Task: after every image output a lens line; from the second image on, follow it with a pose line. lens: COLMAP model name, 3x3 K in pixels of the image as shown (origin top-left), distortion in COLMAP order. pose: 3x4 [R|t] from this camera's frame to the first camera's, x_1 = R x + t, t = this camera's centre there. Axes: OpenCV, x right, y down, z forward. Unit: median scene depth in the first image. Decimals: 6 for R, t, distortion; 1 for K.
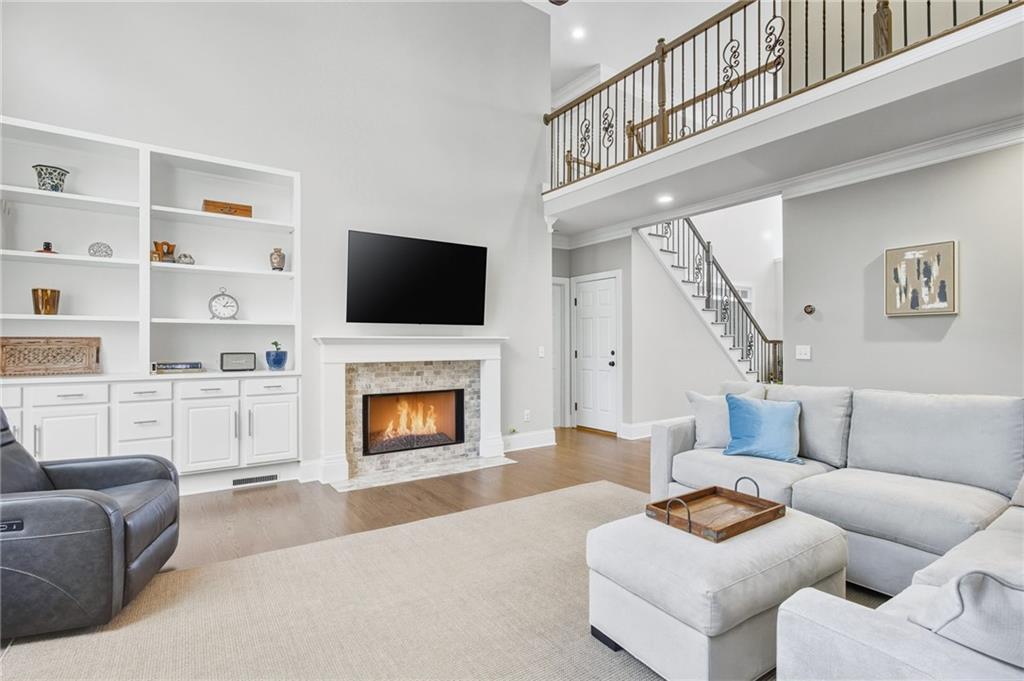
lens RADIAL K [[491.2, 0, 516.5], [0, 491.2, 342.1], [0, 0, 1]] dist [-0.001602, 0.000034]
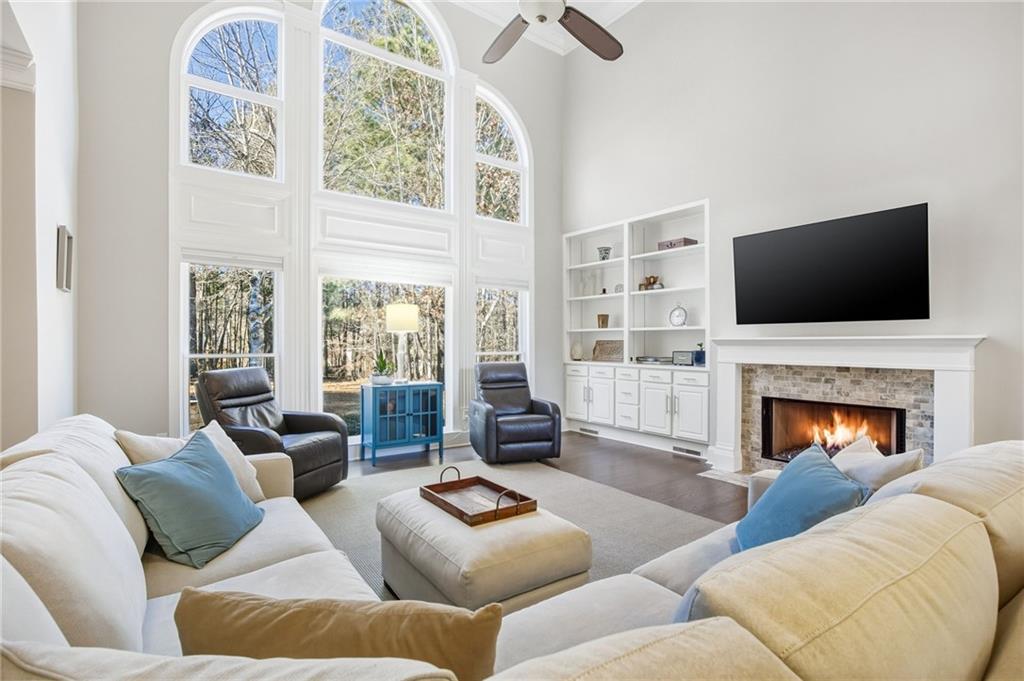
lens RADIAL K [[491.2, 0, 512.3], [0, 491.2, 343.4], [0, 0, 1]] dist [-0.001602, 0.000034]
pose [[0.032894, 0.001935, -0.999457, 0.669826], [0.001045, 0.999998, 0.001970, -0.002480], [0.999458, -0.001109, 0.032892, 0.463960]]
